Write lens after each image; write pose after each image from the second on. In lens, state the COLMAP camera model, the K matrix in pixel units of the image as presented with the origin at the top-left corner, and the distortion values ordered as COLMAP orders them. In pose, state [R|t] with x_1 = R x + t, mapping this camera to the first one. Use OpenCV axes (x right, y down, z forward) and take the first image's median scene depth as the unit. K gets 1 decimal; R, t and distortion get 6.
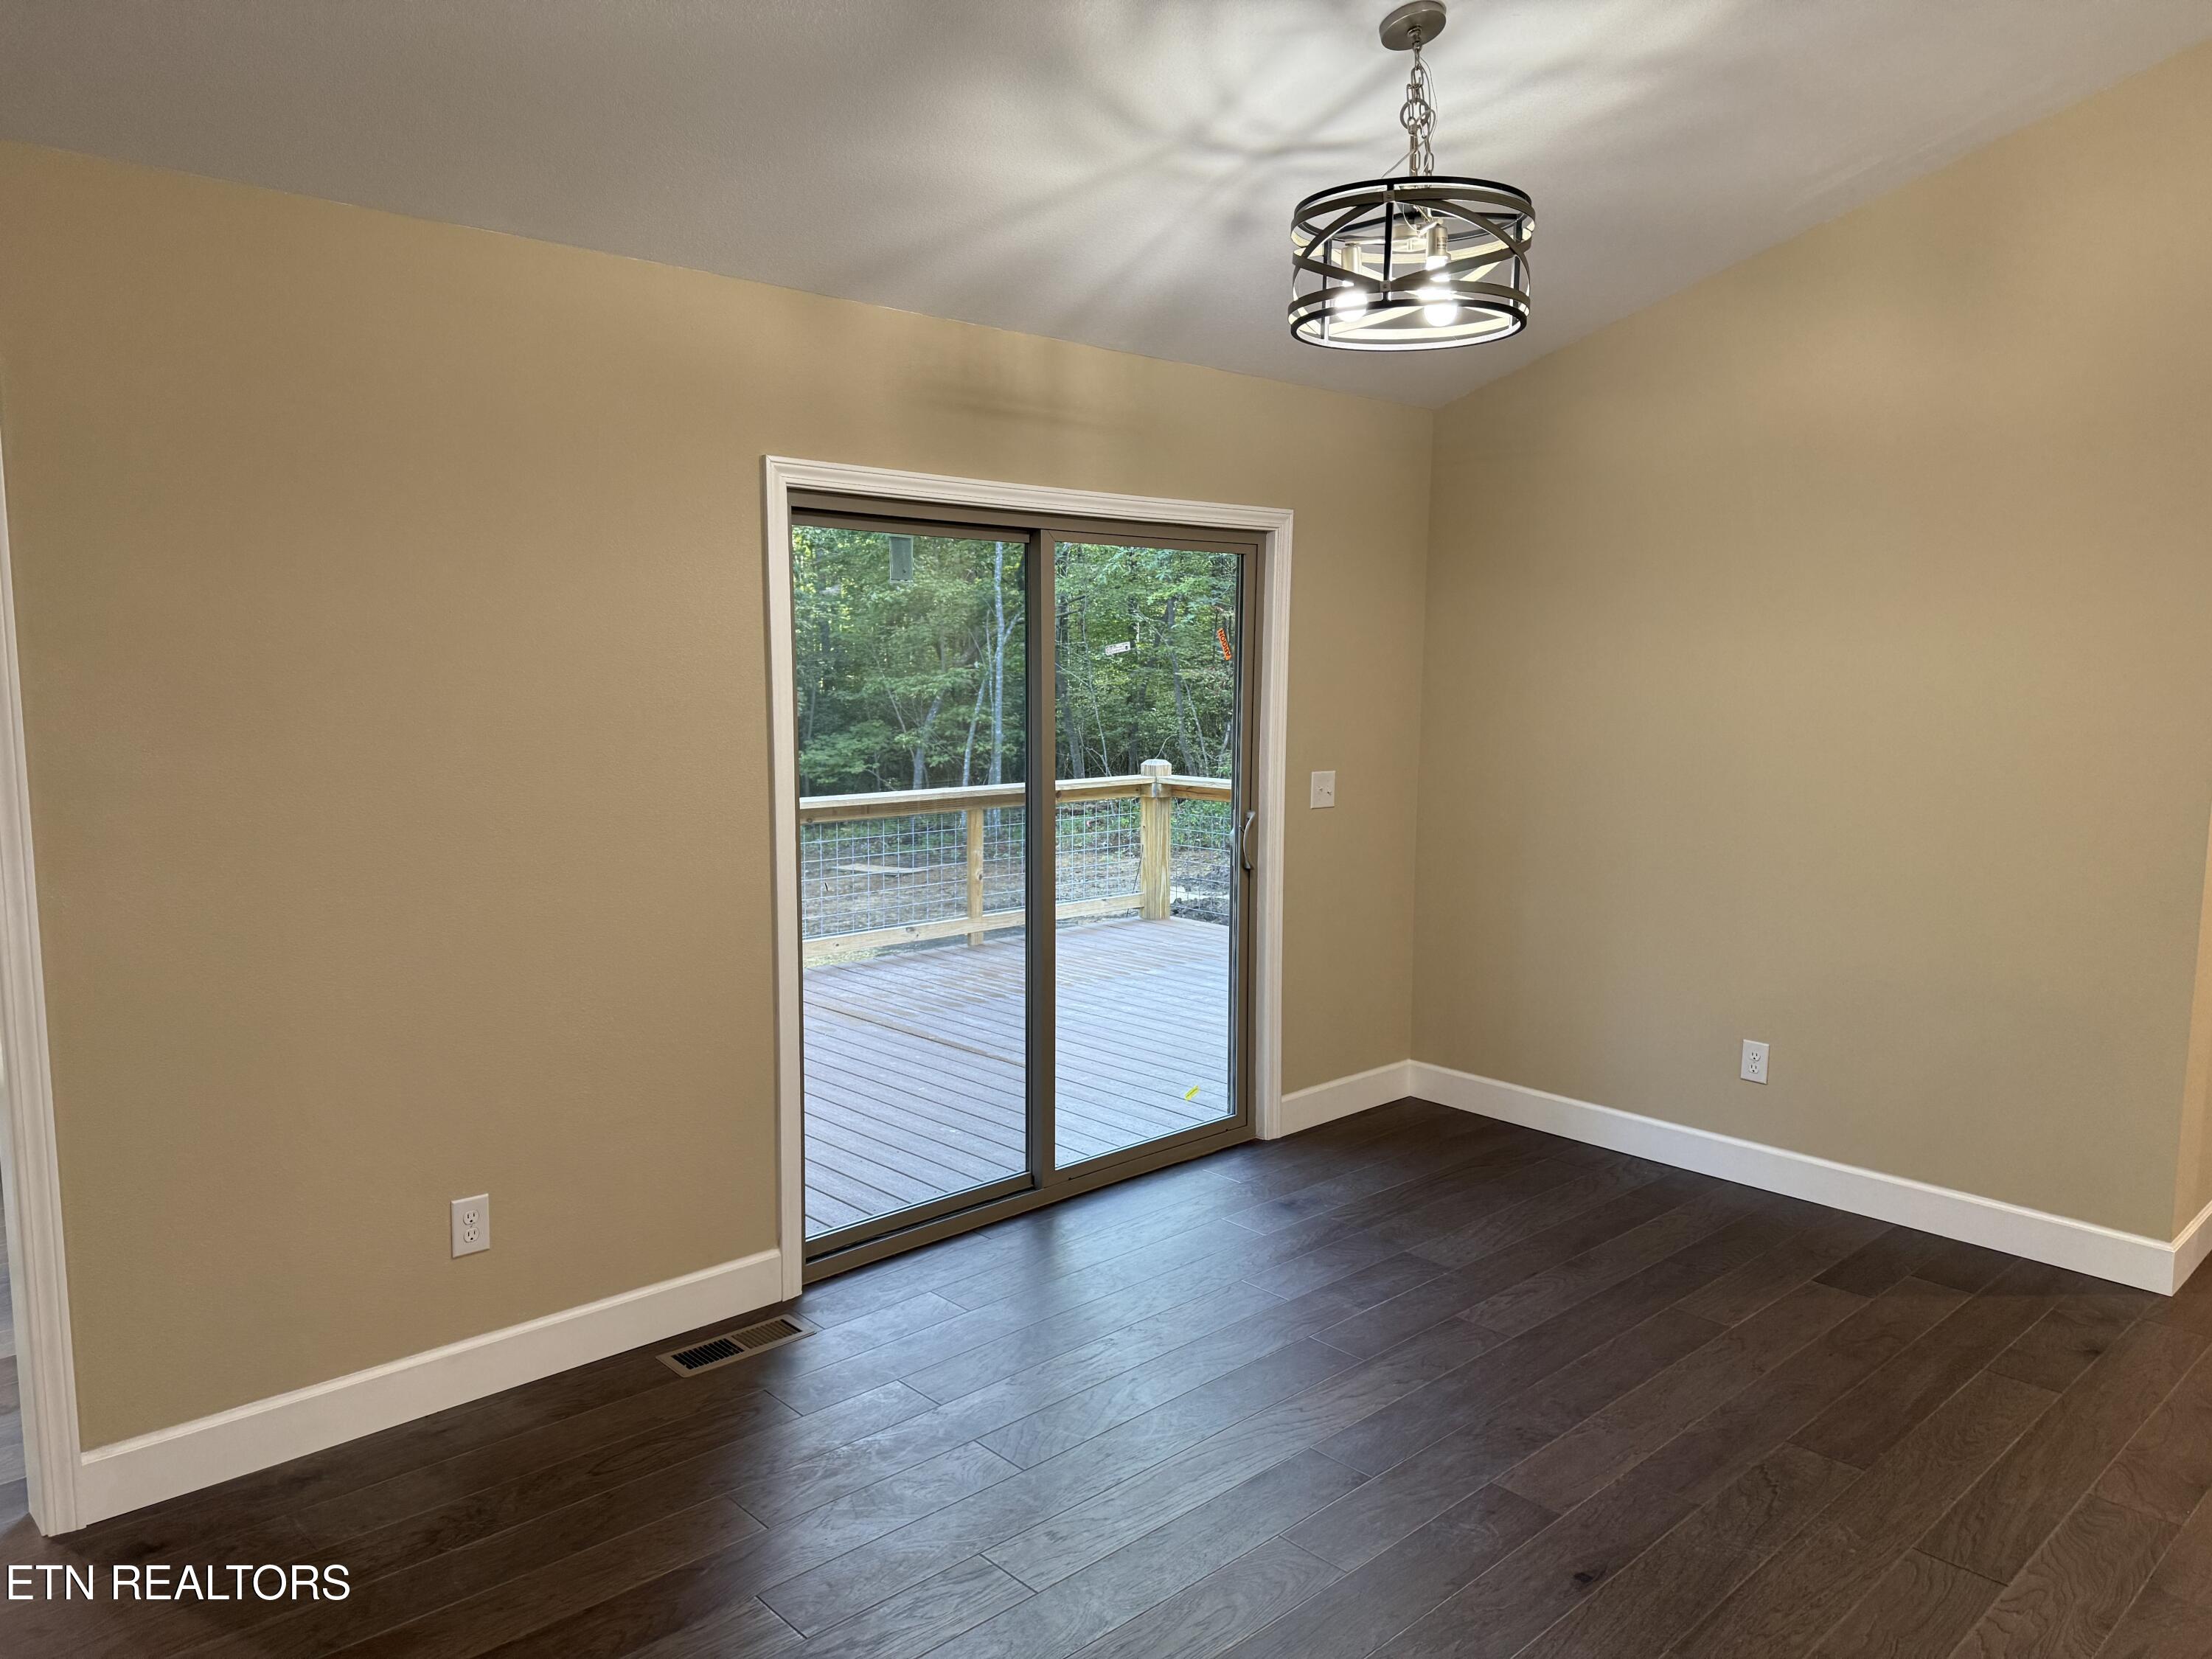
lens RADIAL K [[1555.8, 0, 1107.6], [0, 1555.8, 839.5], [0, 0, 1]] dist [0.120575, -0.168056]
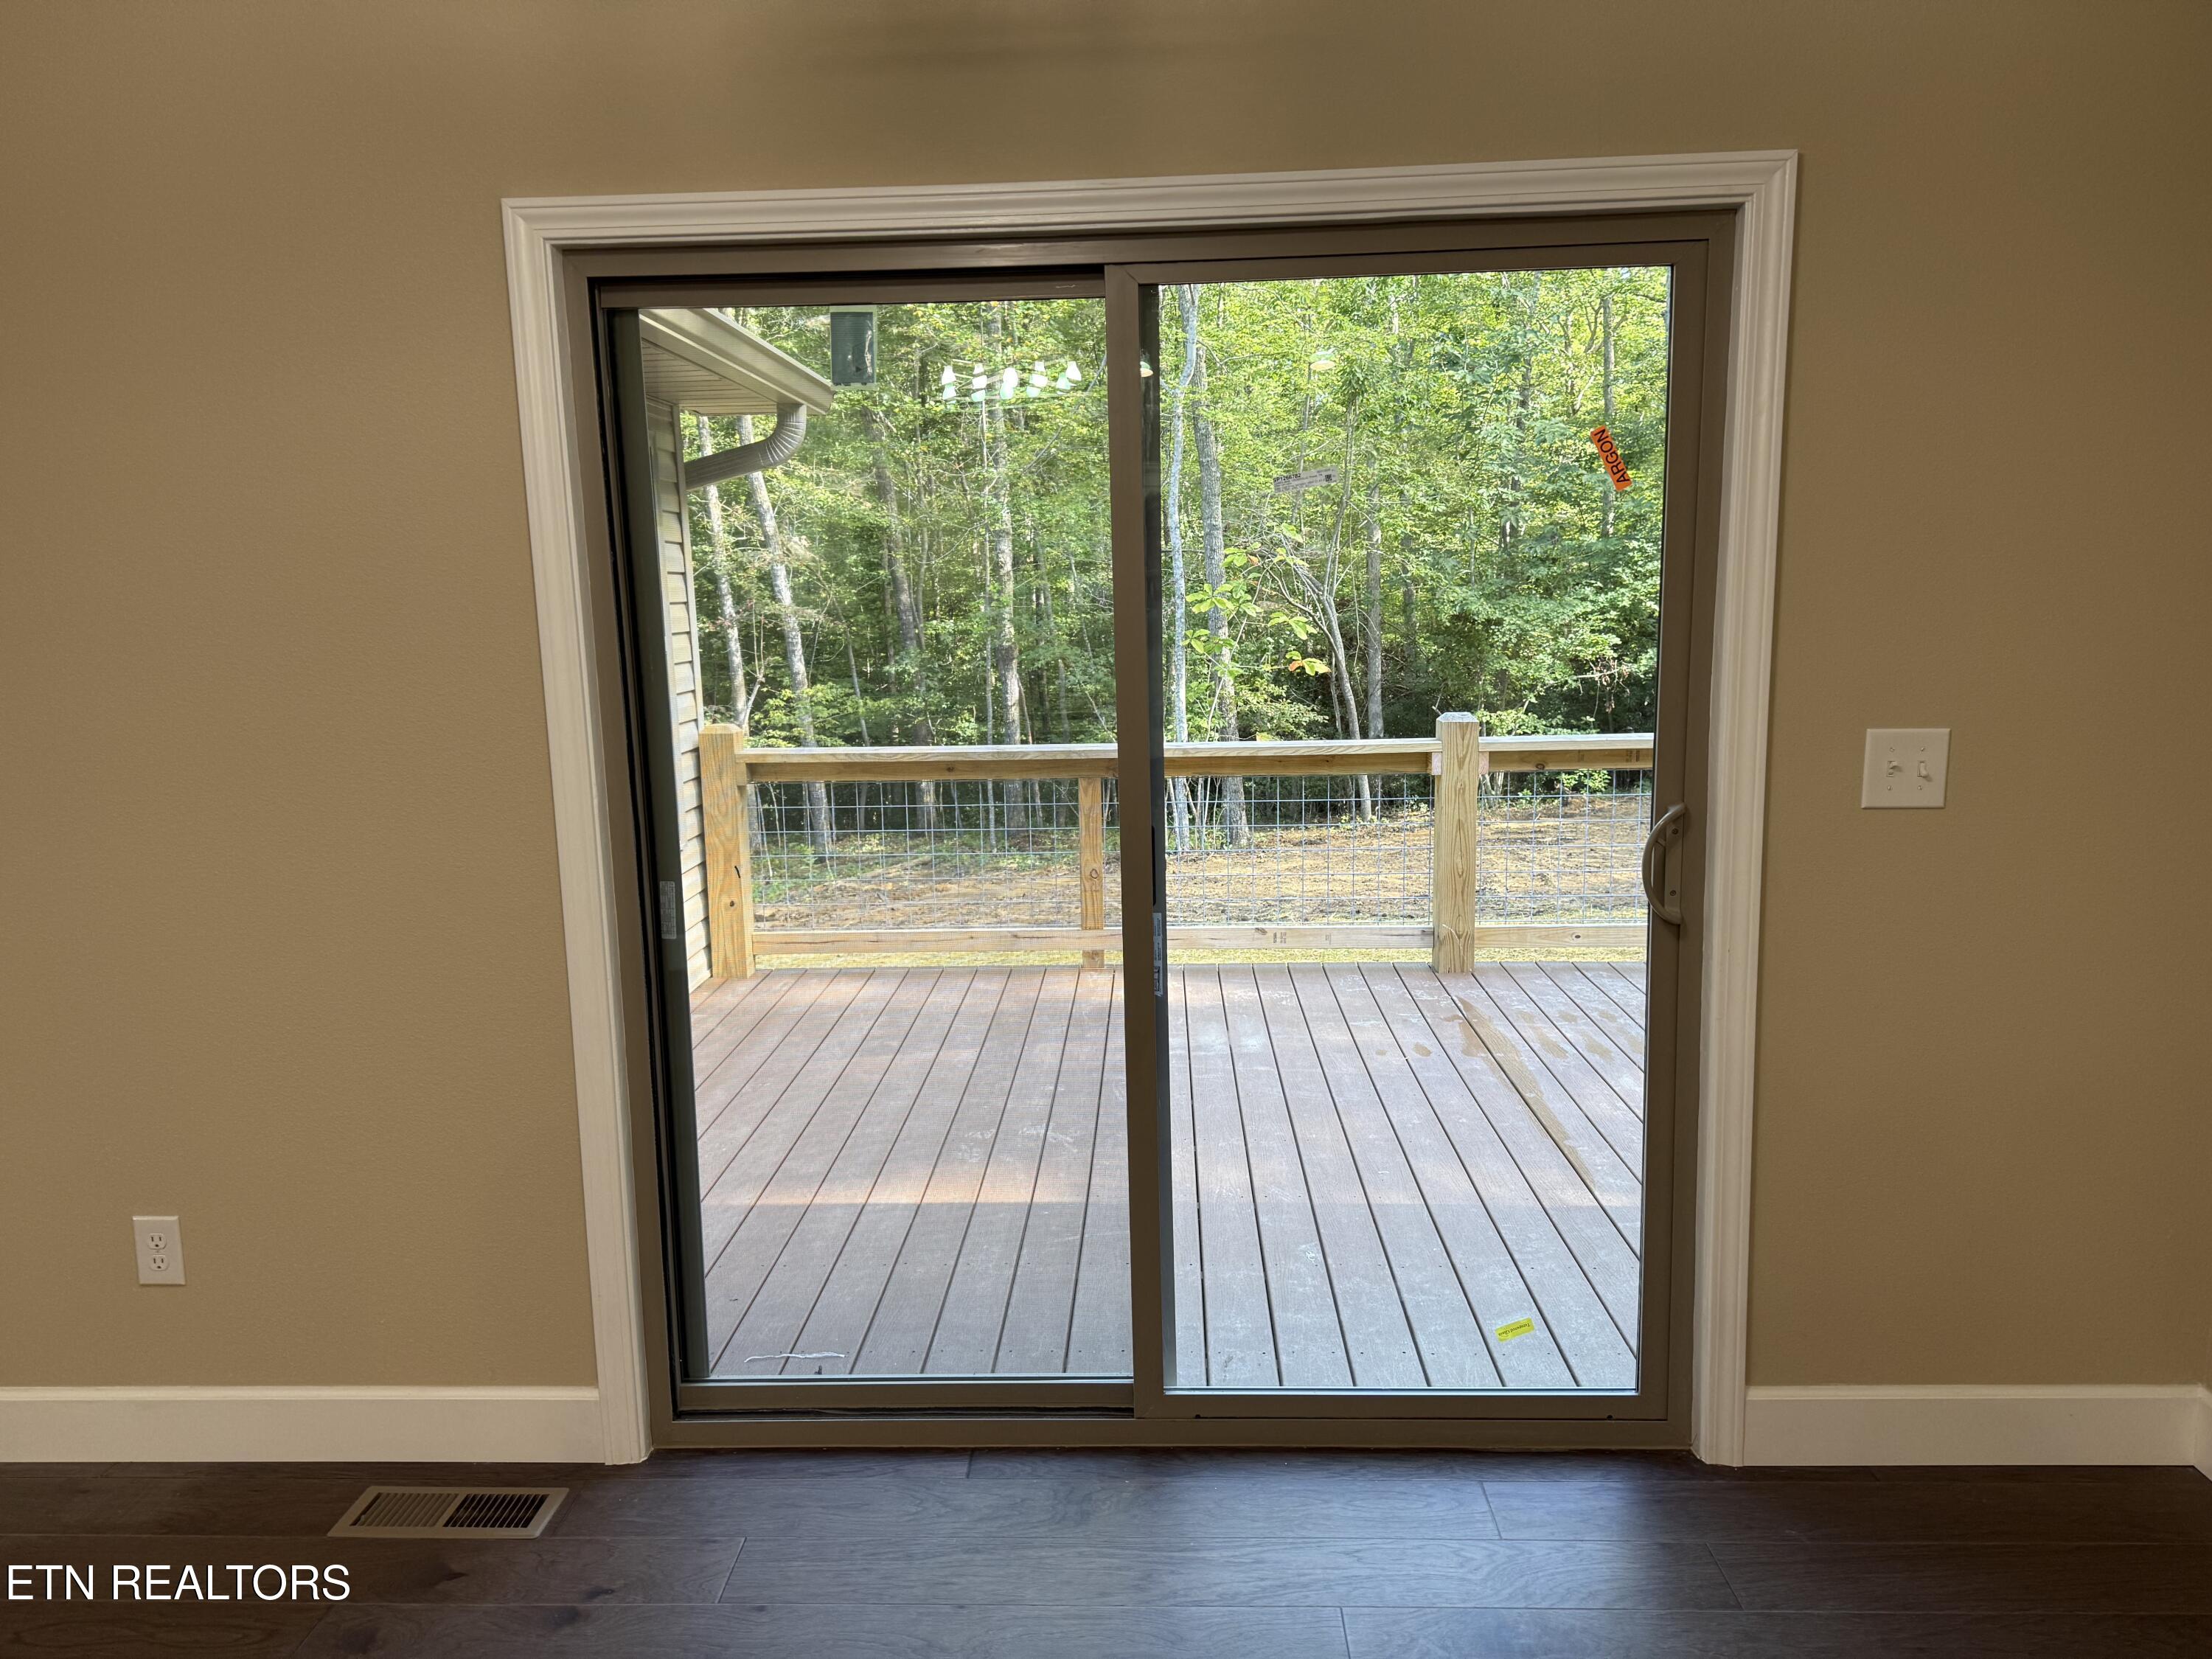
lens RADIAL K [[1555.8, 0, 1107.6], [0, 1555.8, 839.5], [0, 0, 1]] dist [0.120575, -0.168056]
pose [[0.696334, 0.089242, -0.712148, 0.349525], [-0.061328, 0.996009, 0.064847, -0.030775], [0.715092, -0.001480, 0.699028, 0.574867]]
